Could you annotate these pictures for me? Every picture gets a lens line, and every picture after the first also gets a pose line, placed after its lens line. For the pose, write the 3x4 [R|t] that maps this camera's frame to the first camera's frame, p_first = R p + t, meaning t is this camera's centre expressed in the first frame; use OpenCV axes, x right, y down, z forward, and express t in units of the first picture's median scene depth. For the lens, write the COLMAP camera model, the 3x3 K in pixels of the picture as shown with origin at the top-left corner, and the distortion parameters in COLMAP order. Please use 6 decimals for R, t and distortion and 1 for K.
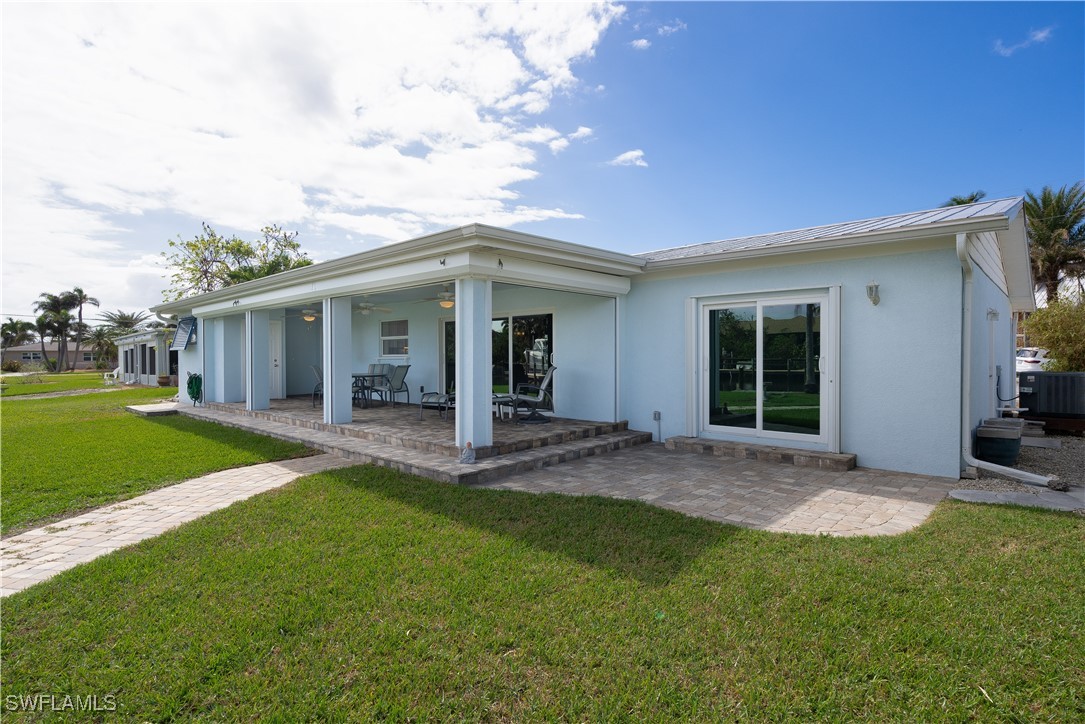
lens RADIAL K [[555.6, 0, 539.7], [0, 555.6, 349.2], [0, 0, 1]] dist [0.004422, 0.000304]
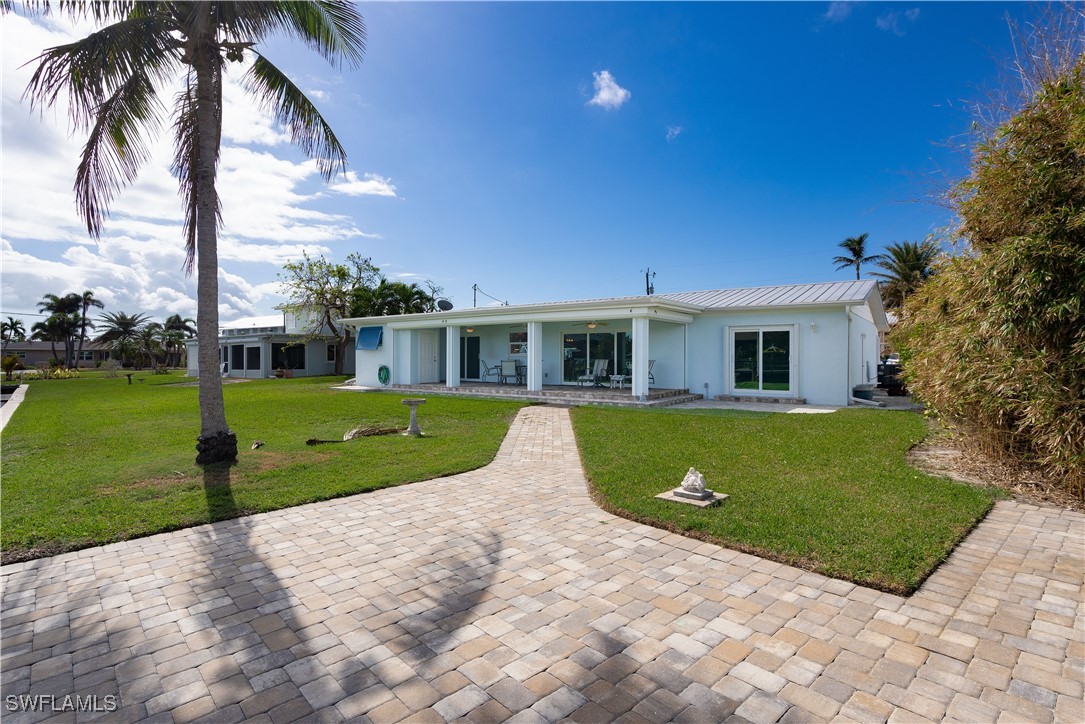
lens RADIAL K [[555.6, 0, 539.7], [0, 555.6, 349.2], [0, 0, 1]] dist [0.004422, 0.000304]
pose [[0.991749, 0.006740, 0.128014, -0.445212], [-0.006146, 0.999968, -0.005033, 0.004569], [-0.128044, 0.004205, 0.991760, -0.620475]]
